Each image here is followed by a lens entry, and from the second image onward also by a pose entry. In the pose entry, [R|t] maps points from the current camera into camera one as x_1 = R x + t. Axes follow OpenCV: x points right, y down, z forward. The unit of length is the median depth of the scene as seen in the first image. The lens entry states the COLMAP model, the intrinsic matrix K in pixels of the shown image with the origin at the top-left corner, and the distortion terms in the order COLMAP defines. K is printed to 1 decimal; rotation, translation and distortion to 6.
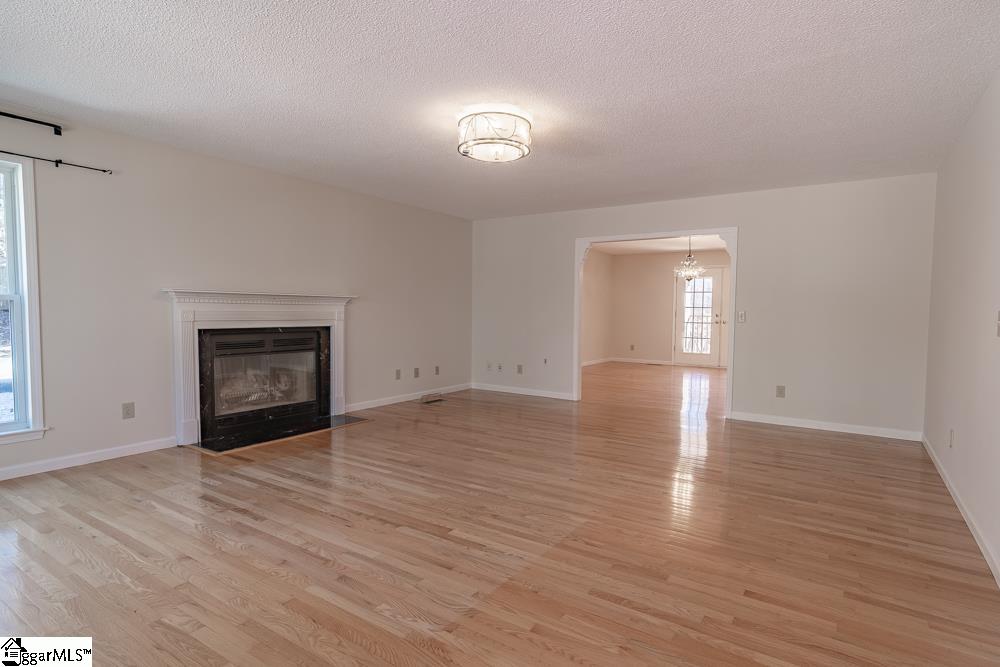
lens RADIAL K [[527.4, 0, 500.0], [0, 527.4, 333.5], [0, 0, 1]] dist [0.025042, -0.000132]
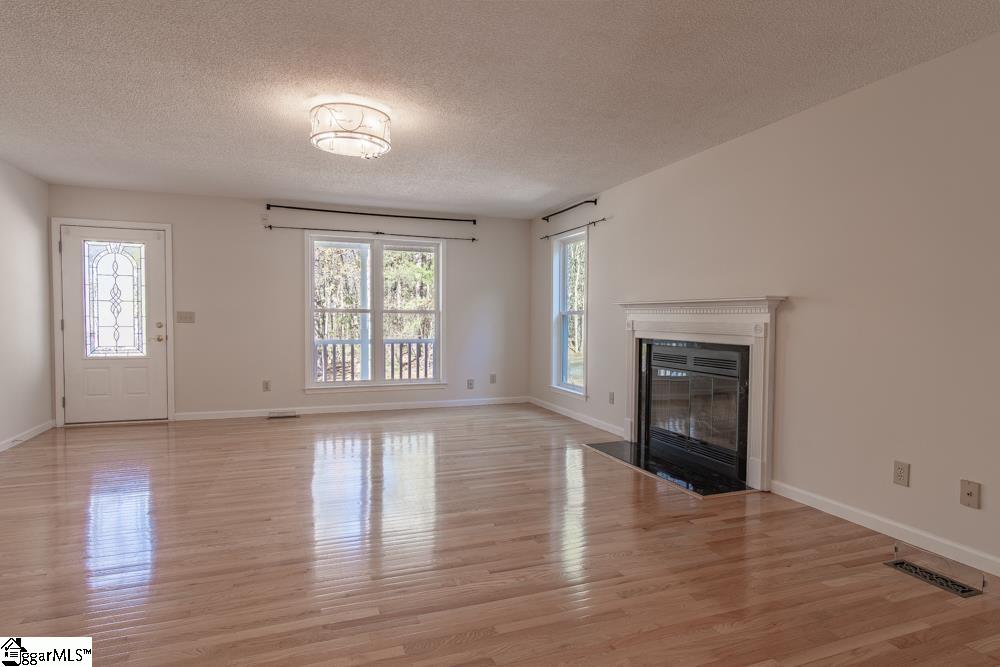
lens RADIAL K [[542.0, 0, 500.0], [0, 542.0, 333.5], [0, 0, 1]] dist [0.000971, -0.000017]
pose [[-0.579113, 0.008909, -0.815199, 0.396834], [-0.047740, 0.997854, 0.044820, -0.043991], [0.813848, 0.064873, -0.577445, 1.156451]]
